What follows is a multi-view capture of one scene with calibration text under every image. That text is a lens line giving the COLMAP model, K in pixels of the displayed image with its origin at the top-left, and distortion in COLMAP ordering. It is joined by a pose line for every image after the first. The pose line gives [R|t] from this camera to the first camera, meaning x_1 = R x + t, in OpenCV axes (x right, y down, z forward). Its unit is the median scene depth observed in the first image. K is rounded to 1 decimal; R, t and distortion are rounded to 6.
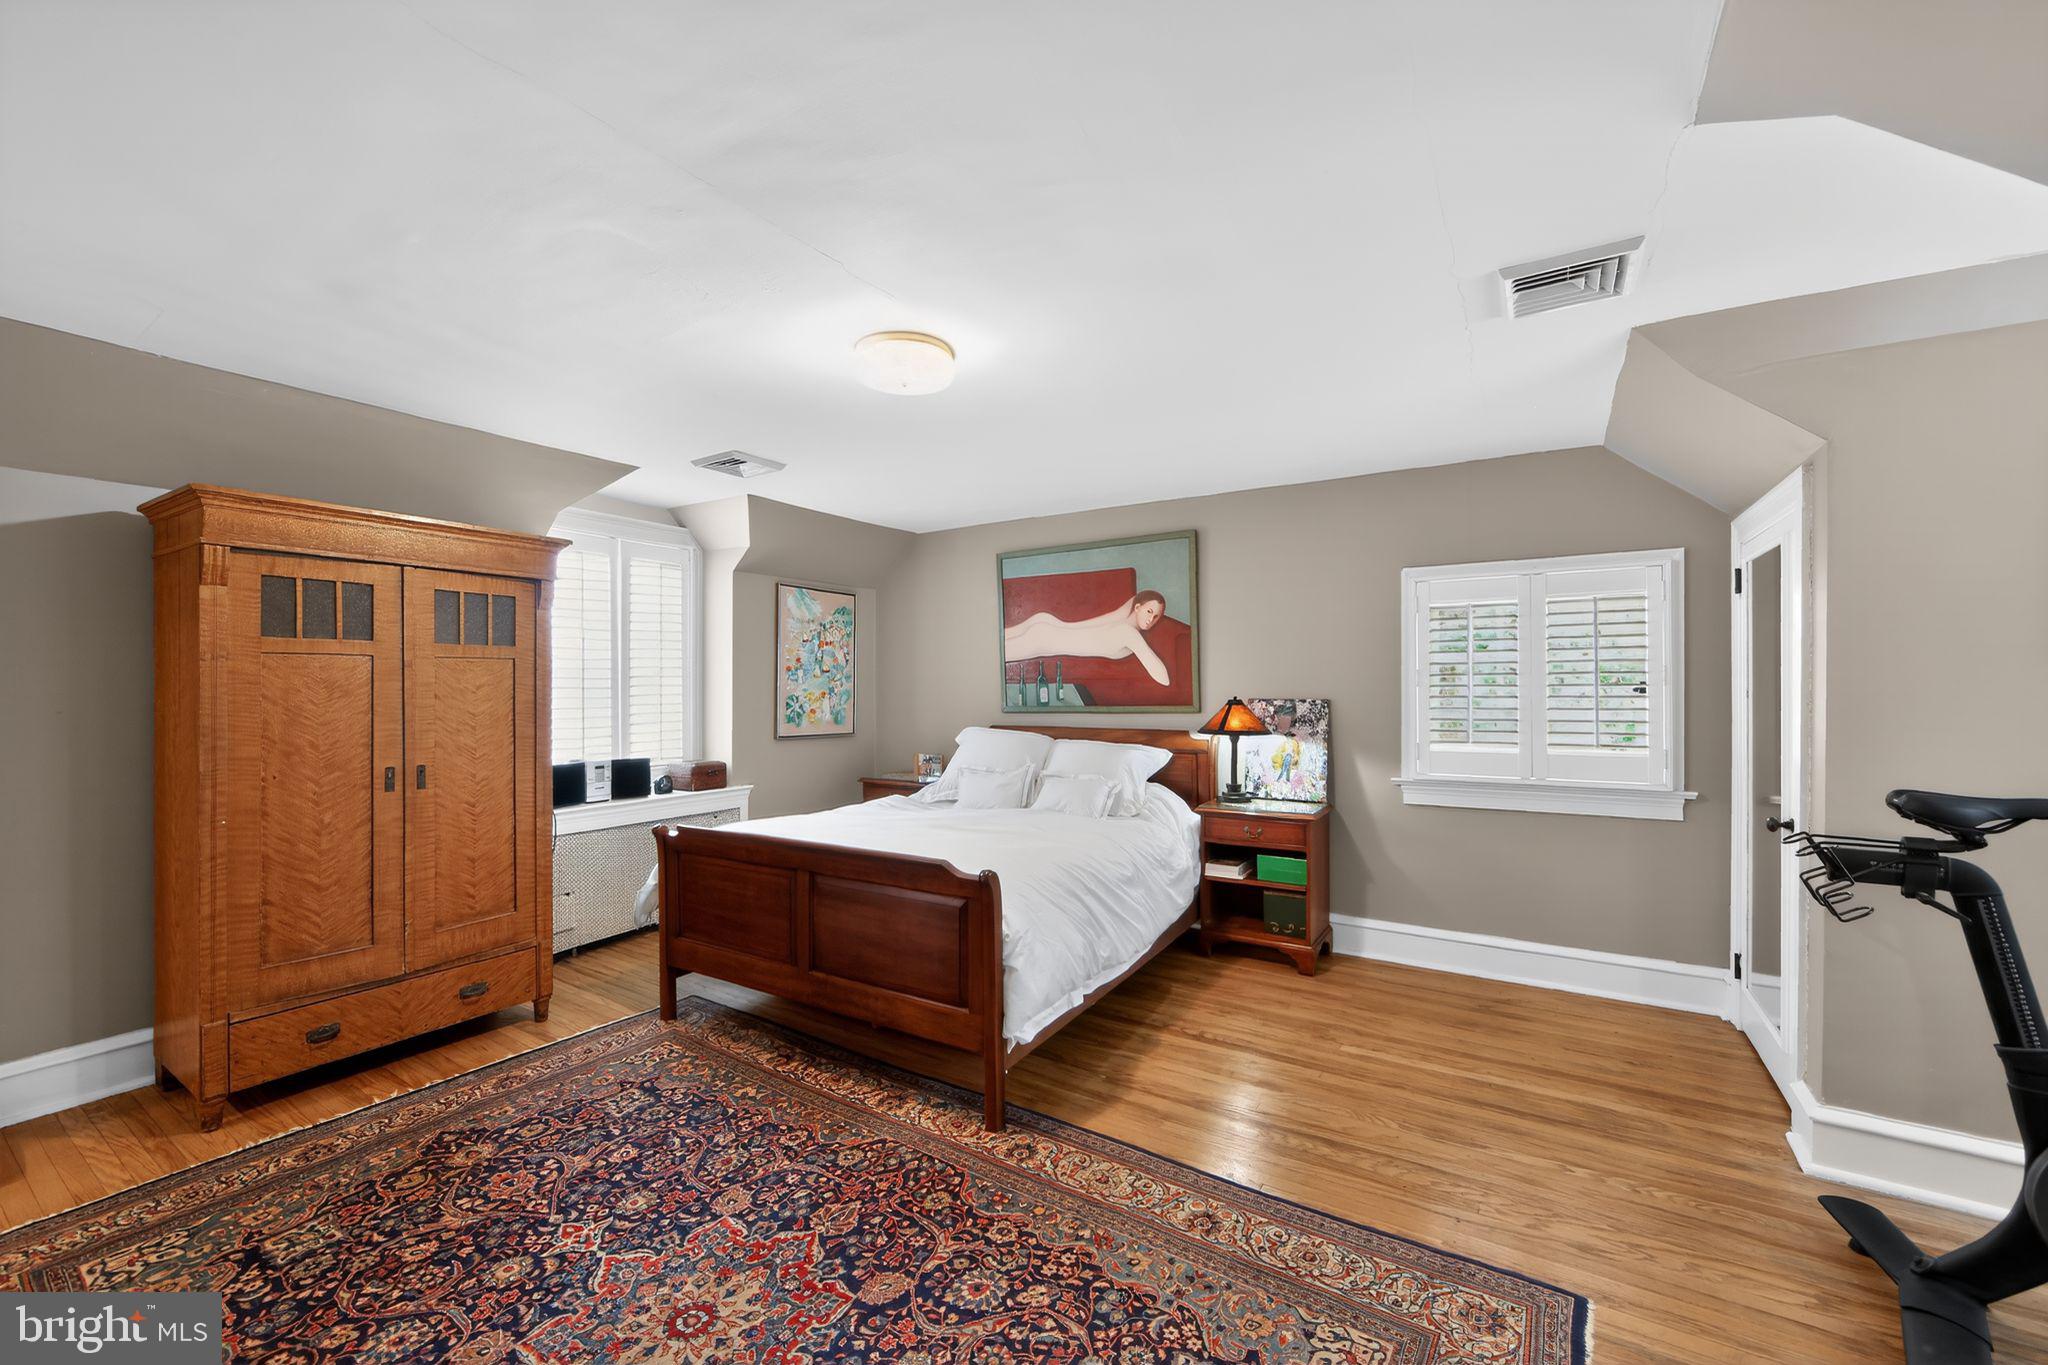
lens RADIAL K [[808.5, 0, 1031.3], [0, 808.5, 686.4], [0, 0, 1]] dist [-0.011435, -0.000107]
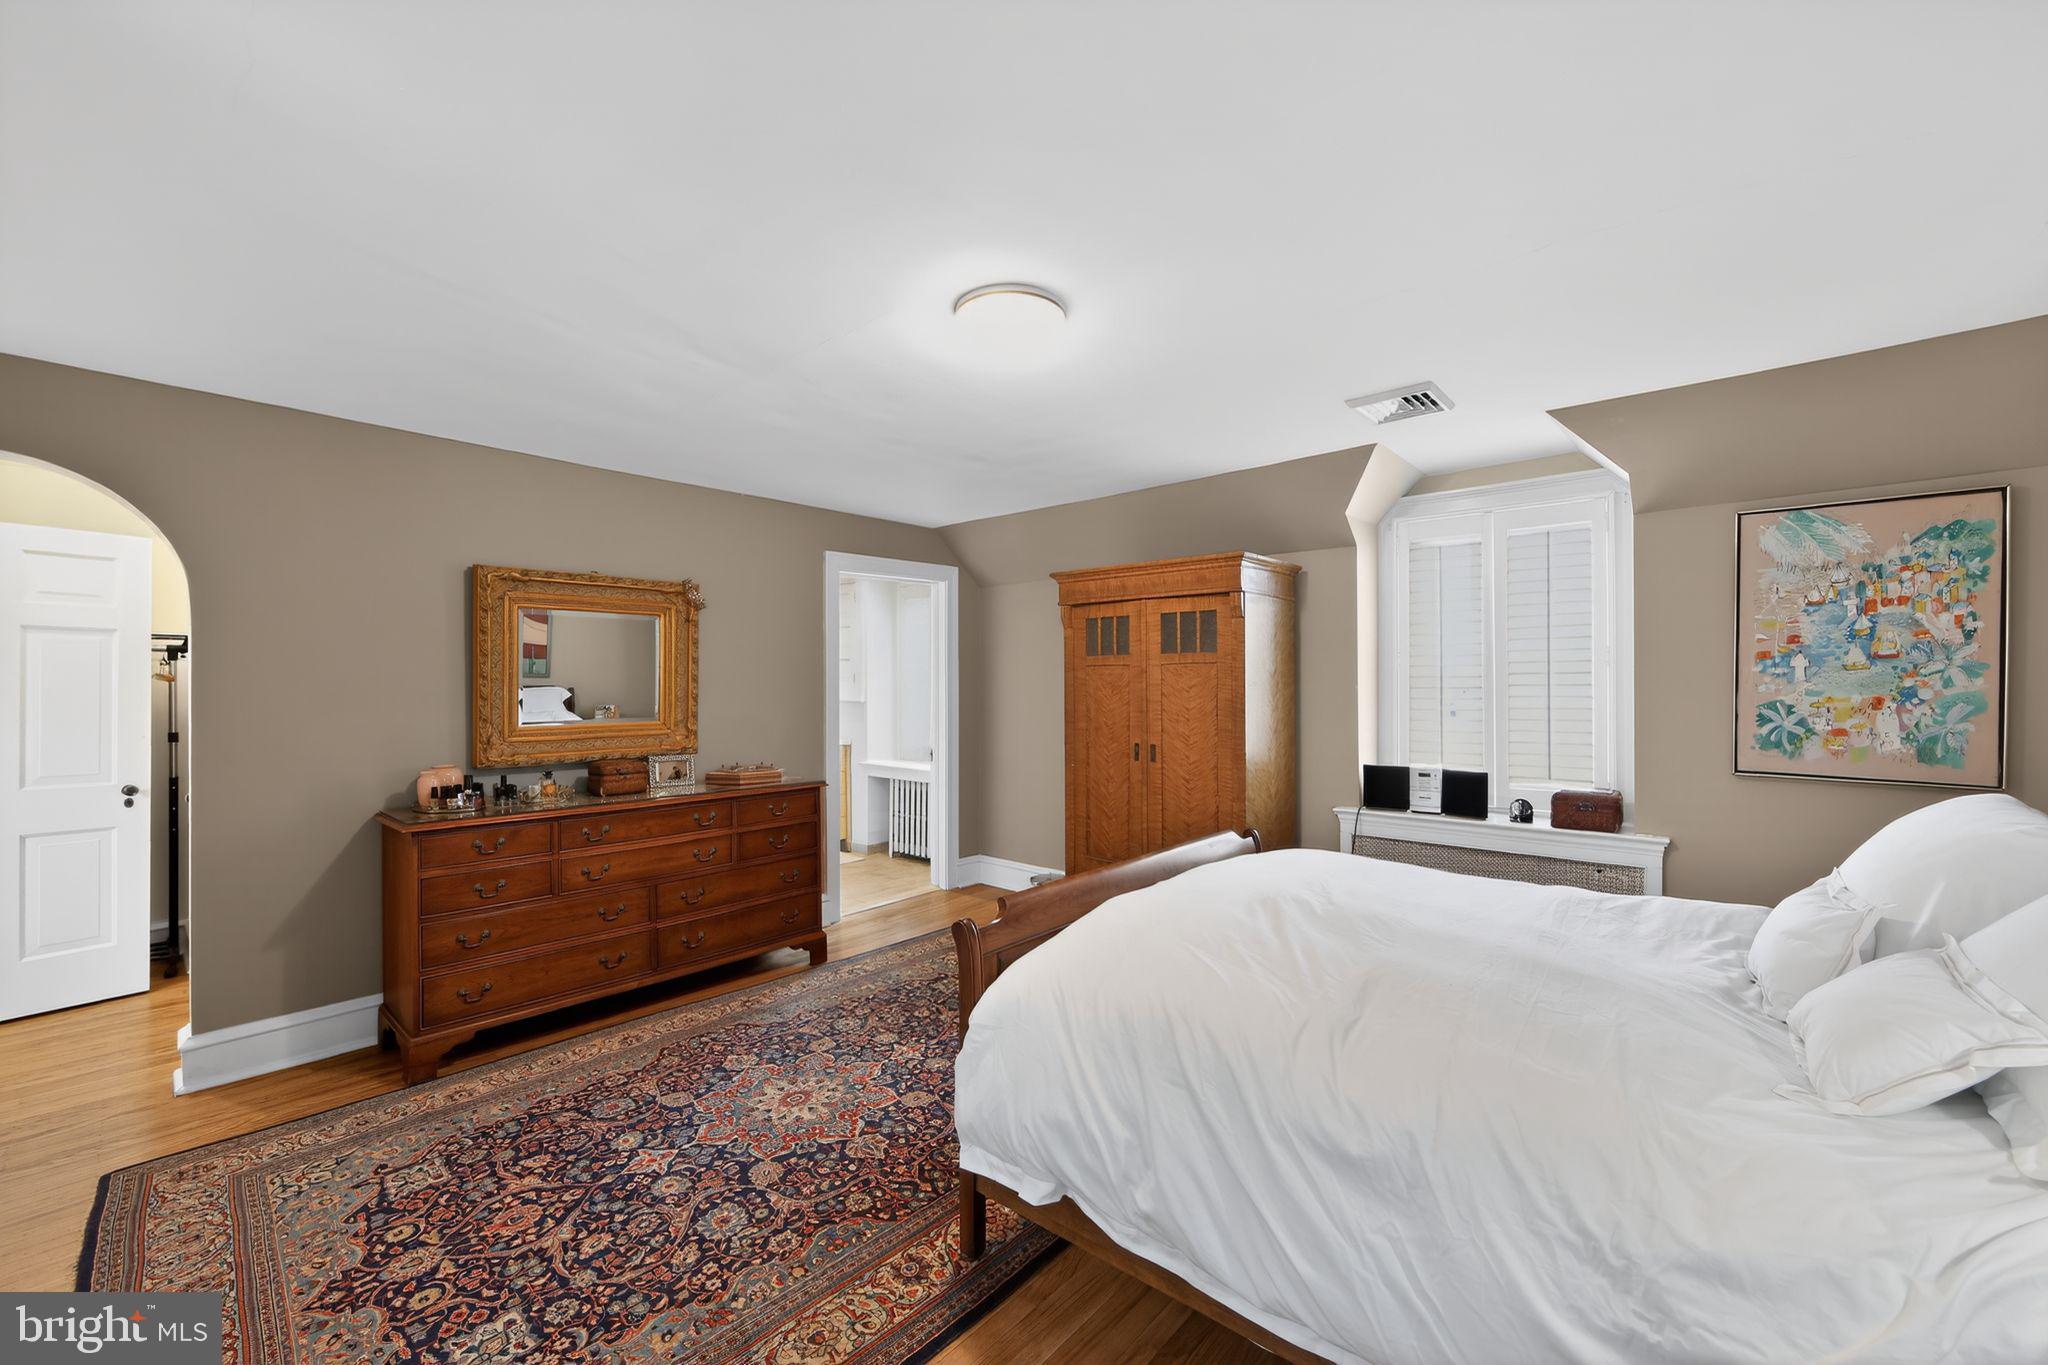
lens RADIAL K [[808.5, 0, 1033.2], [0, 808.5, 684.7], [0, 0, 1]] dist [-0.011435, -0.000107]
pose [[-0.162217, 0.001672, -0.986754, 0.649558], [0.001668, 0.999998, 0.001421, -0.005227], [0.986754, -0.001415, -0.162220, 1.070955]]
